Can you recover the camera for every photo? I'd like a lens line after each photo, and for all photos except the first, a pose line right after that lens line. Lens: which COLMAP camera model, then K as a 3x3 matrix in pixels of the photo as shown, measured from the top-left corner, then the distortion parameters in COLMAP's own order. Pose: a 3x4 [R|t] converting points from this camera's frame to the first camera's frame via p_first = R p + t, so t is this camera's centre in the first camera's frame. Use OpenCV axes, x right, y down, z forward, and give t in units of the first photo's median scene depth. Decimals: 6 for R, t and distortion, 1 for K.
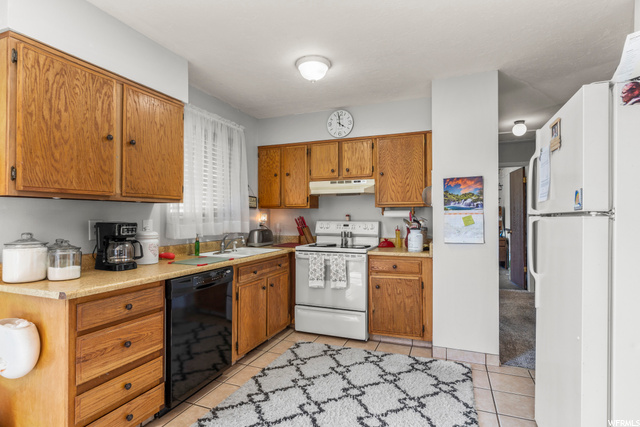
lens RADIAL K [[328.8, 0, 320.0], [0, 328.8, 213.5], [0, 0, 1]] dist [-0.001494, 0.000884]
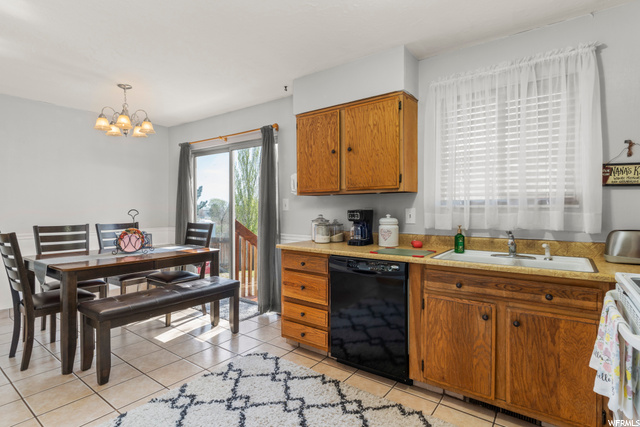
lens RADIAL K [[328.8, 0, 320.0], [0, 328.8, 213.5], [0, 0, 1]] dist [-0.001494, 0.000884]
pose [[-0.259439, 0.016714, -0.965615, 0.675200], [0.011604, 0.999832, 0.014189, 0.019189], [0.965690, -0.007524, -0.259589, 1.124651]]
